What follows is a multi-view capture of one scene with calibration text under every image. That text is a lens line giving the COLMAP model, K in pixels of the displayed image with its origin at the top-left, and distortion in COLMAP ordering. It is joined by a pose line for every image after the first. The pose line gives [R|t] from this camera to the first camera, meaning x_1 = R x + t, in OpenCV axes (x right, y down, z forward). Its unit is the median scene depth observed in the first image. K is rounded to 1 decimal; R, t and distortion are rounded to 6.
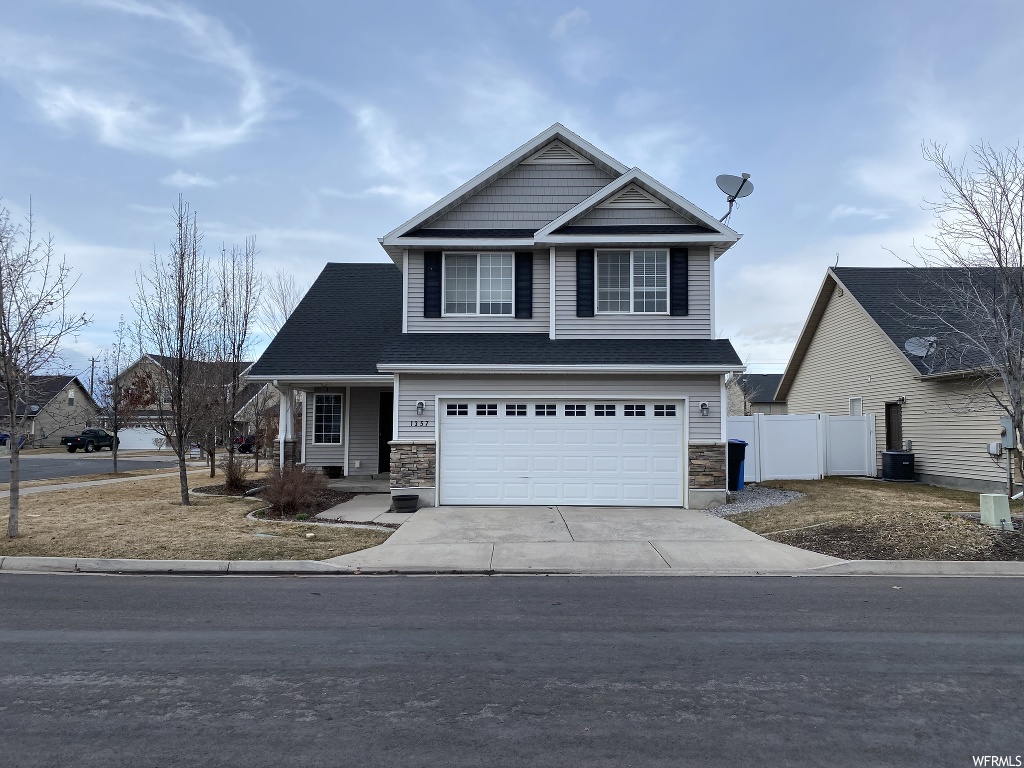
lens RADIAL K [[810.0, 0, 512.0], [0, 810.0, 384.0], [0, 0, 1]] dist [0.009755, 0.005477]
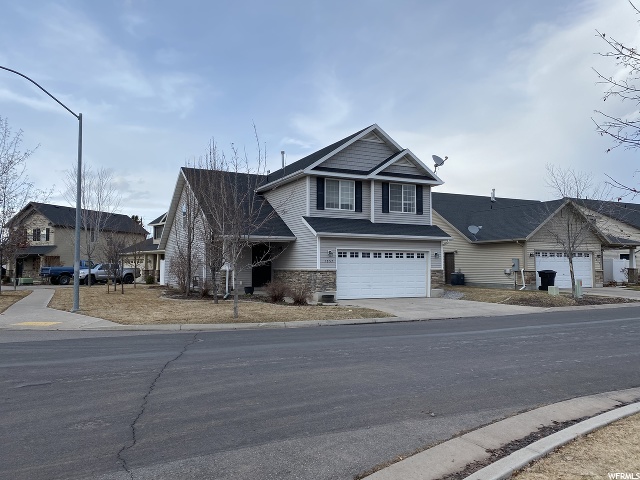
lens RADIAL K [[506.3, 0, 320.0], [0, 506.3, 240.0], [0, 0, 1]] dist [0.009755, 0.005477]
pose [[0.881773, 0.021624, 0.471178, -0.716412], [-0.025176, 0.999682, 0.001236, -0.006425], [-0.471002, -0.012953, 0.882037, -0.137271]]
